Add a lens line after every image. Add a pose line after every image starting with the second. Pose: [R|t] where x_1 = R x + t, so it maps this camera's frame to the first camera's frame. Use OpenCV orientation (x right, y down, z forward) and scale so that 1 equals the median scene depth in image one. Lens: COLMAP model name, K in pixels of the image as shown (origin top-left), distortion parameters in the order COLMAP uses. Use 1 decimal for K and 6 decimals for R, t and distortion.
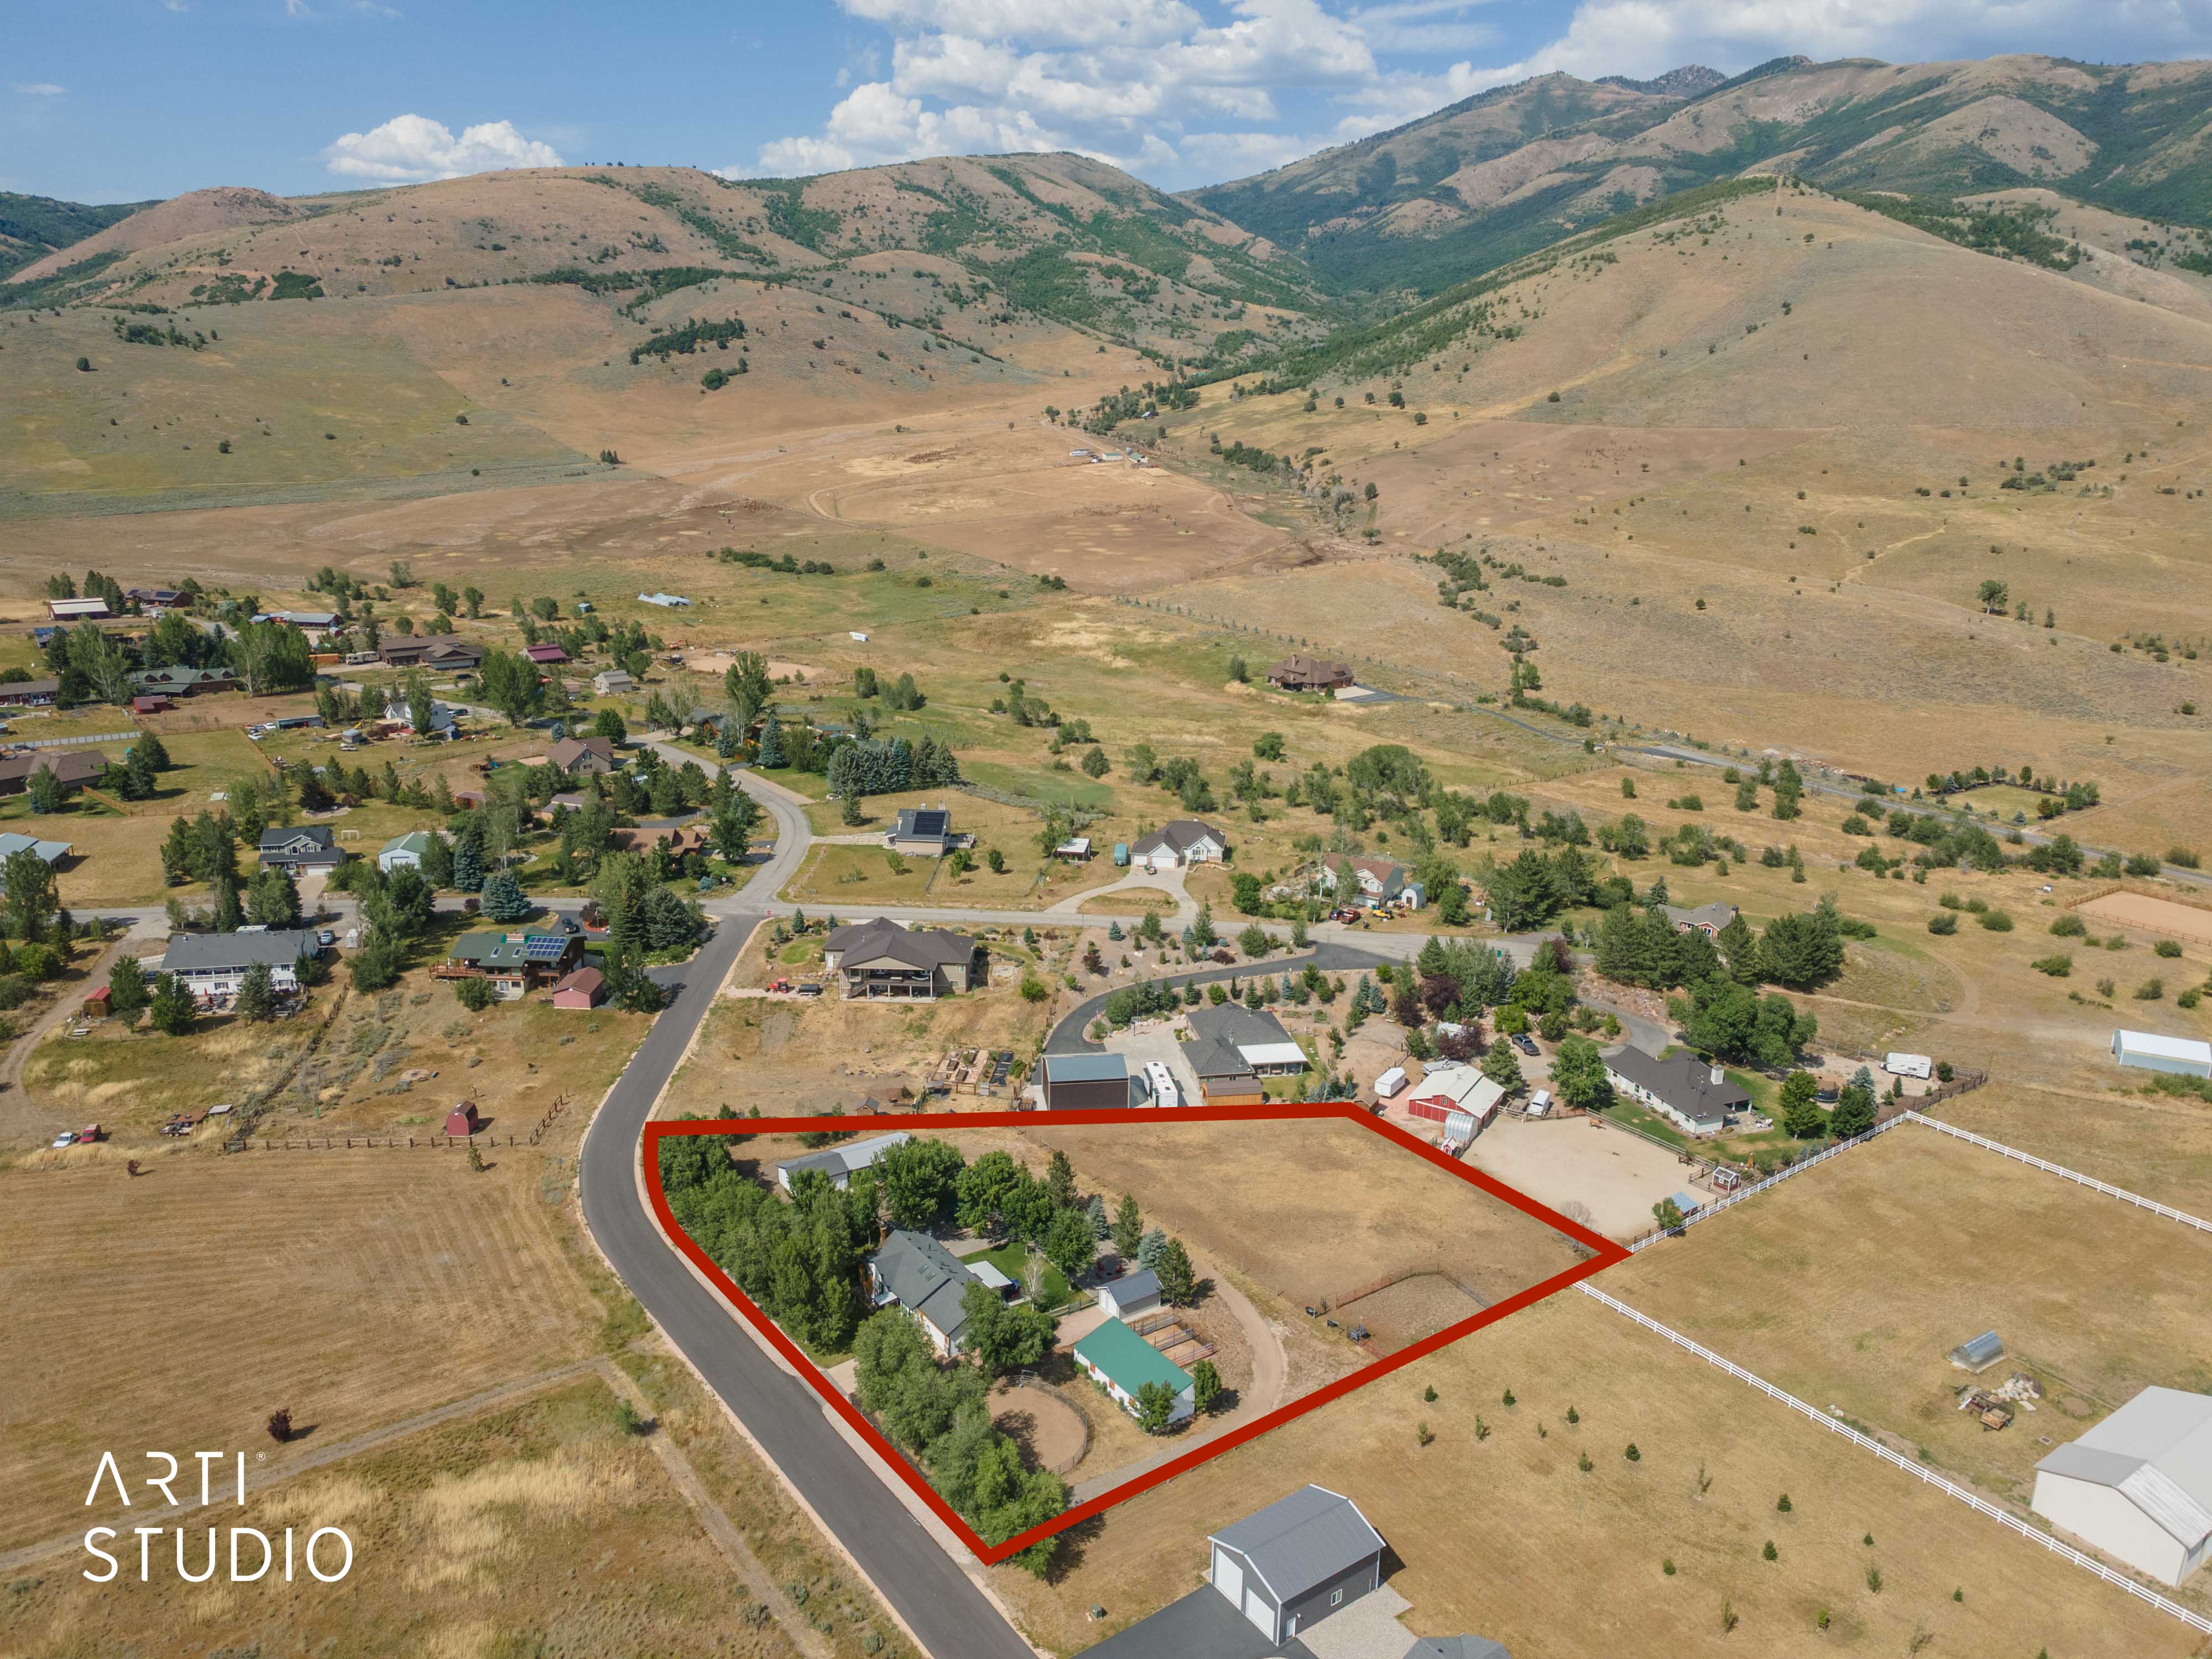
lens RADIAL K [[1612.1, 0, 1075.7], [0, 1612.1, 801.8], [0, 0, 1]] dist [0.054837, -0.004879]
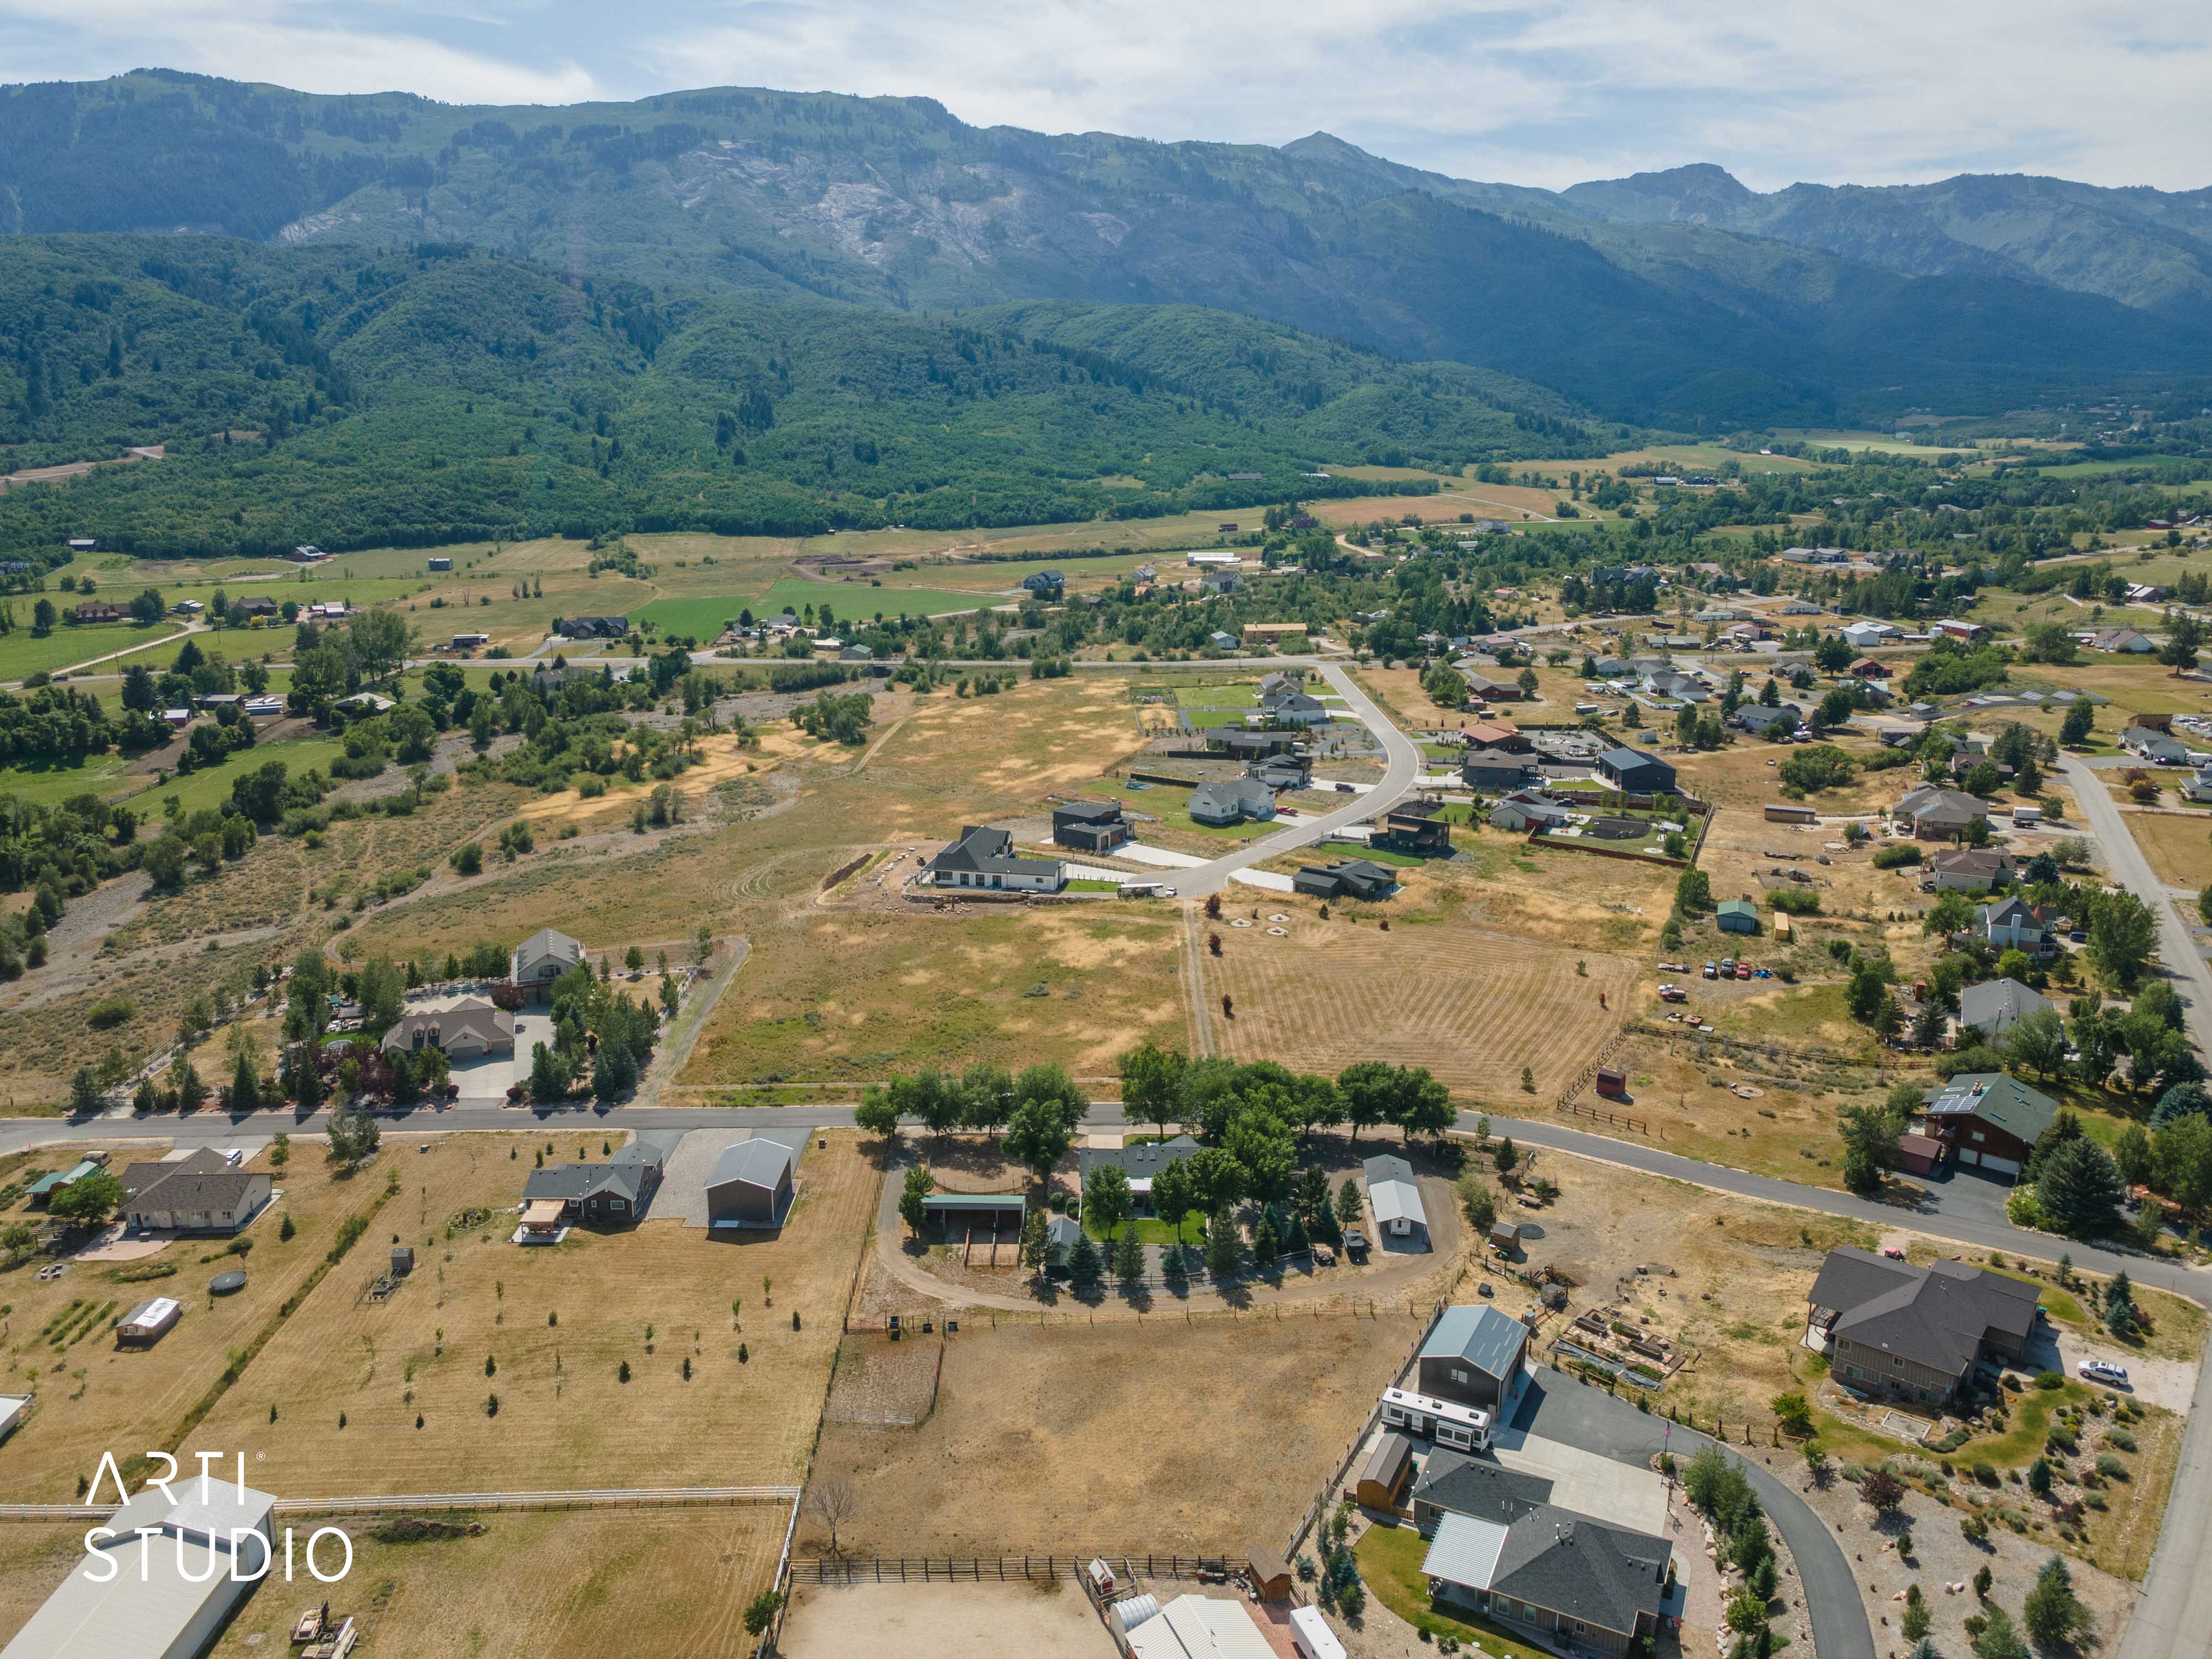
lens RADIAL K [[1586.9, 0, 1106.0], [0, 1586.9, 829.5], [0, 0, 1]] dist [0.043379, 0.005498]
pose [[-0.581381, 0.189966, -0.791144, 0.560499], [-0.226323, 0.896228, 0.381515, -0.255906], [0.781520, 0.400859, -0.478056, 0.967847]]
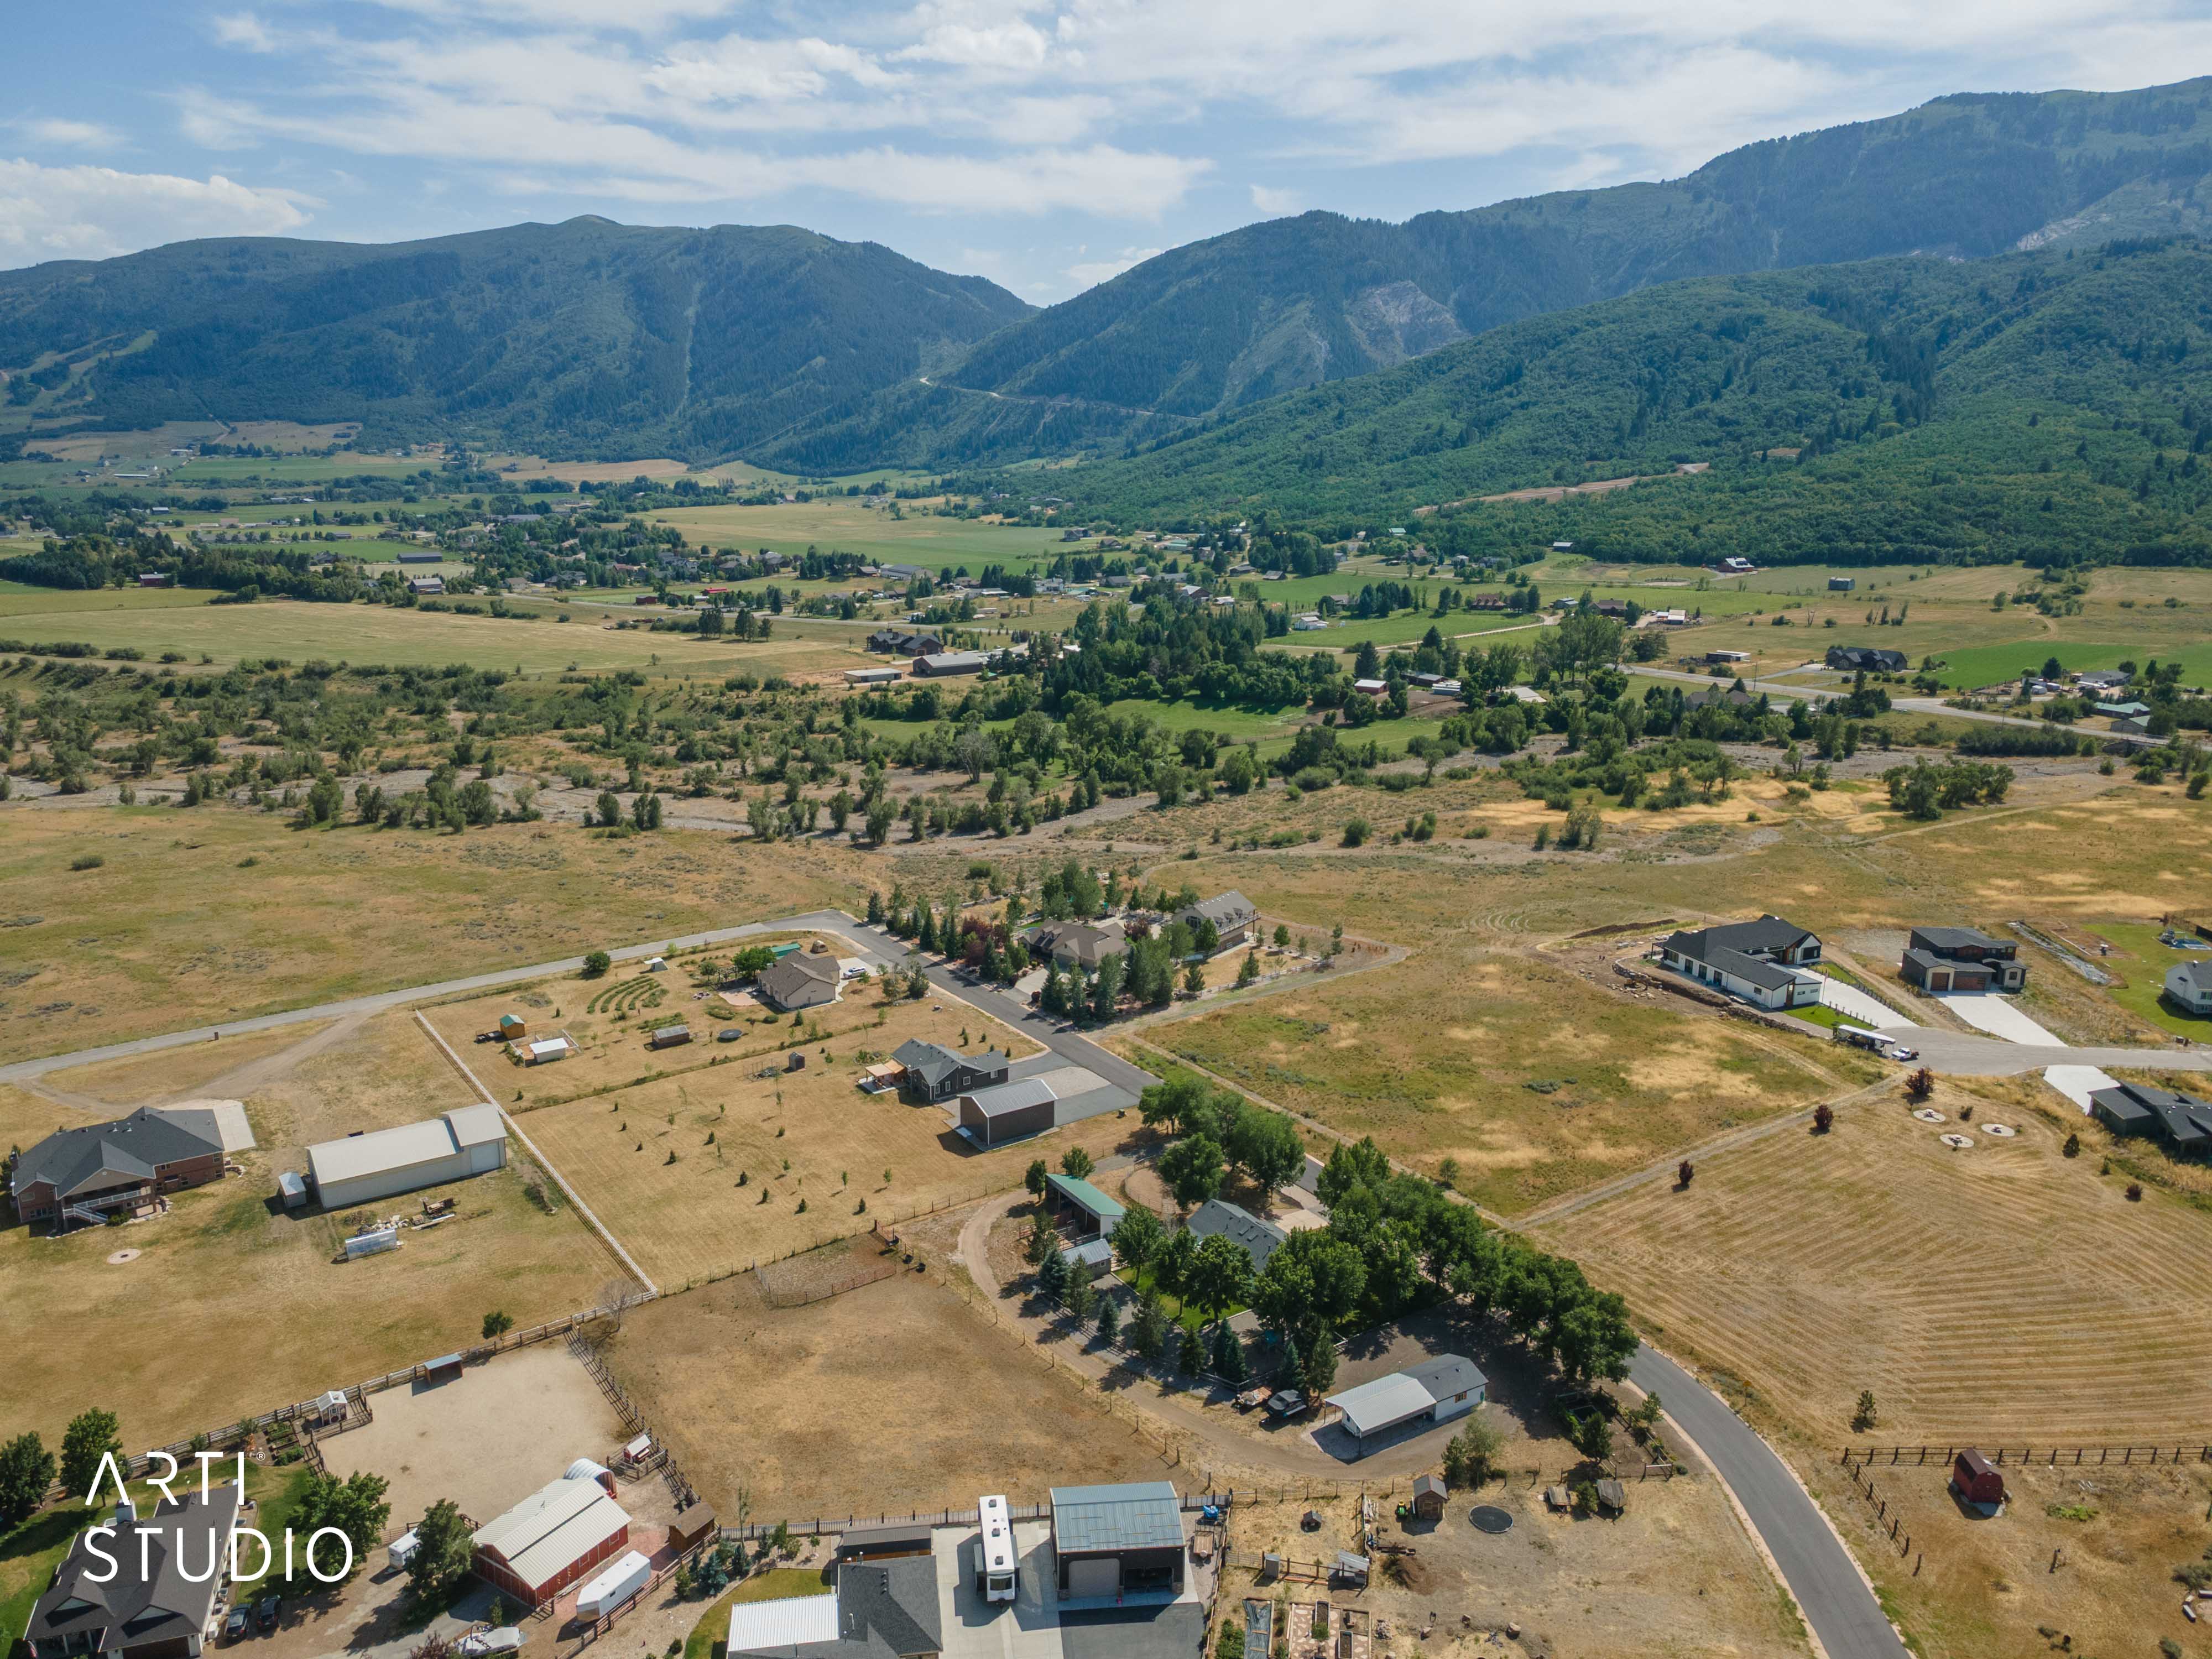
lens RADIAL K [[1621.6, 0, 1093.3], [0, 1621.6, 804.3], [0, 0, 1]] dist [0.029937, 0.030601]
pose [[-0.999482, -0.023037, 0.022477, 0.005887], [-0.009505, 0.878471, 0.477702, -0.338274], [-0.030750, 0.477241, -0.878235, 1.232402]]
